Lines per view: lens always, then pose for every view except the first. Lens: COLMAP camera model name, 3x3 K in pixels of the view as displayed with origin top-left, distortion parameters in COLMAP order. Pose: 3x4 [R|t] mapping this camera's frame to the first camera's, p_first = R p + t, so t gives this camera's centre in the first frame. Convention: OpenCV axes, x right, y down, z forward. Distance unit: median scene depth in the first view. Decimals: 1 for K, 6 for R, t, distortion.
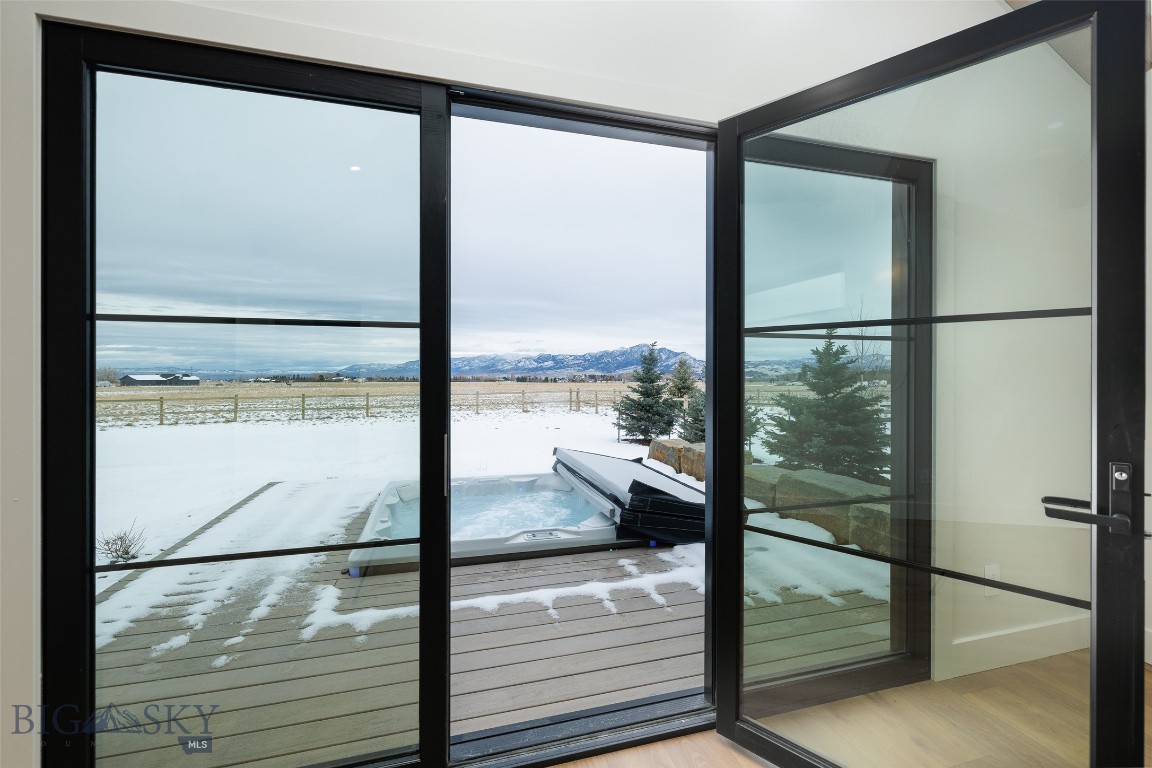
lens RADIAL K [[485.5, 0, 568.3], [0, 485.5, 377.6], [0, 0, 1]] dist [0.000551, 0.000314]
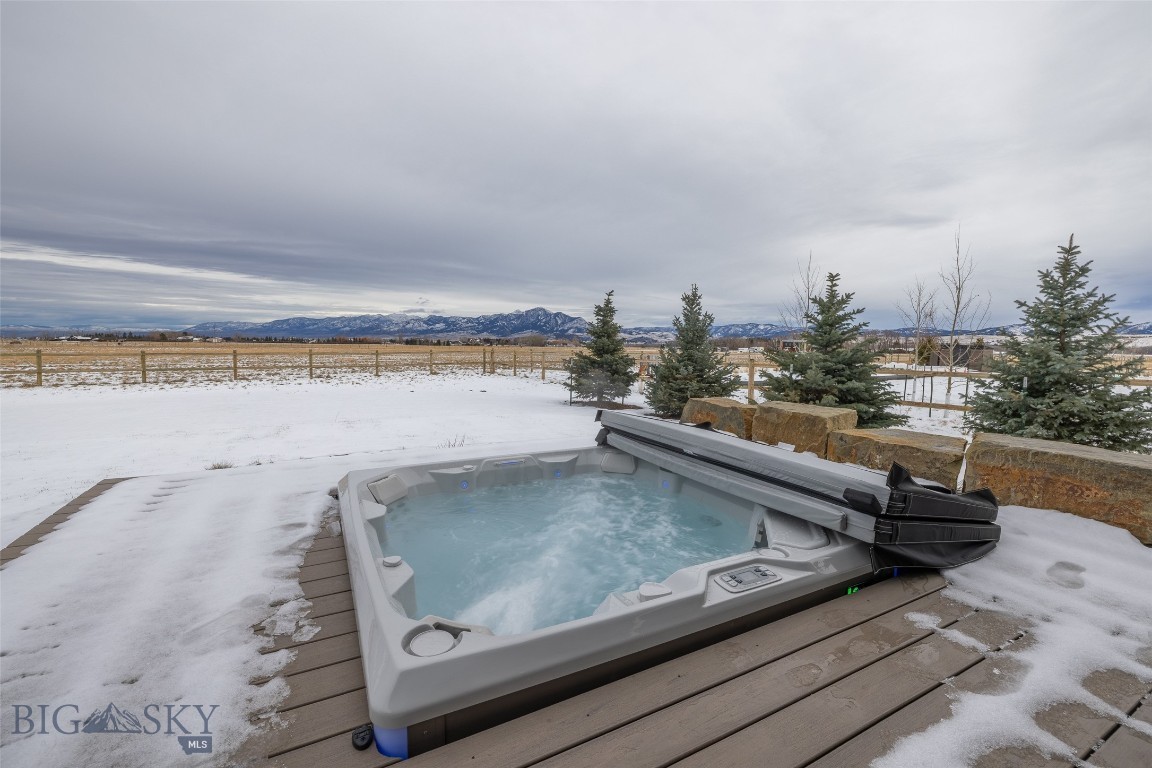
lens RADIAL K [[492.3, 0, 571.2], [0, 492.3, 384.0], [0, 0, 1]] dist [0.001100, 0.000322]
pose [[0.975877, -0.003954, 0.218284, -0.086401], [-0.014646, 0.996398, 0.083528, 0.020666], [-0.217828, -0.084710, 0.972304, 0.138698]]
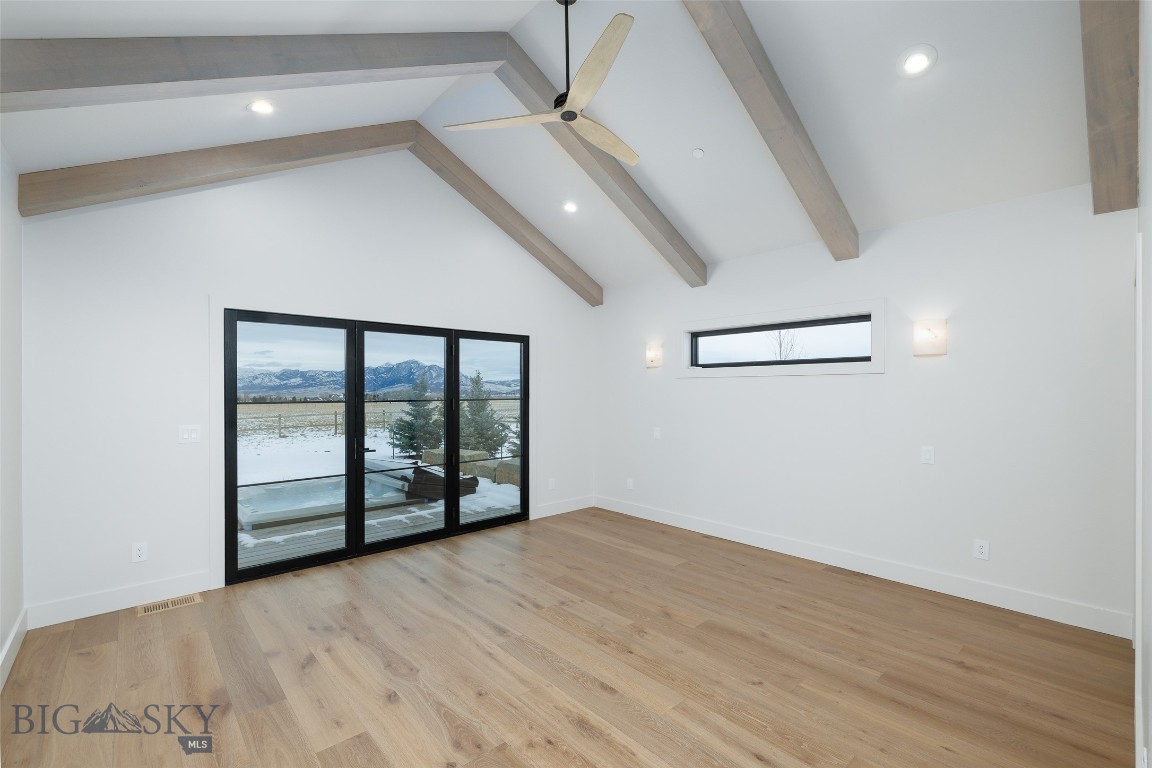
lens RADIAL K [[499.8, 0, 575.5], [0, 499.8, 394.8], [0, 0, 1]] dist [0.000369, 0.000078]
pose [[0.891656, -0.005366, 0.452681, -0.045618], [0.006554, 0.999978, -0.001057, -0.014051], [-0.452665, 0.003910, 0.891672, -0.244480]]
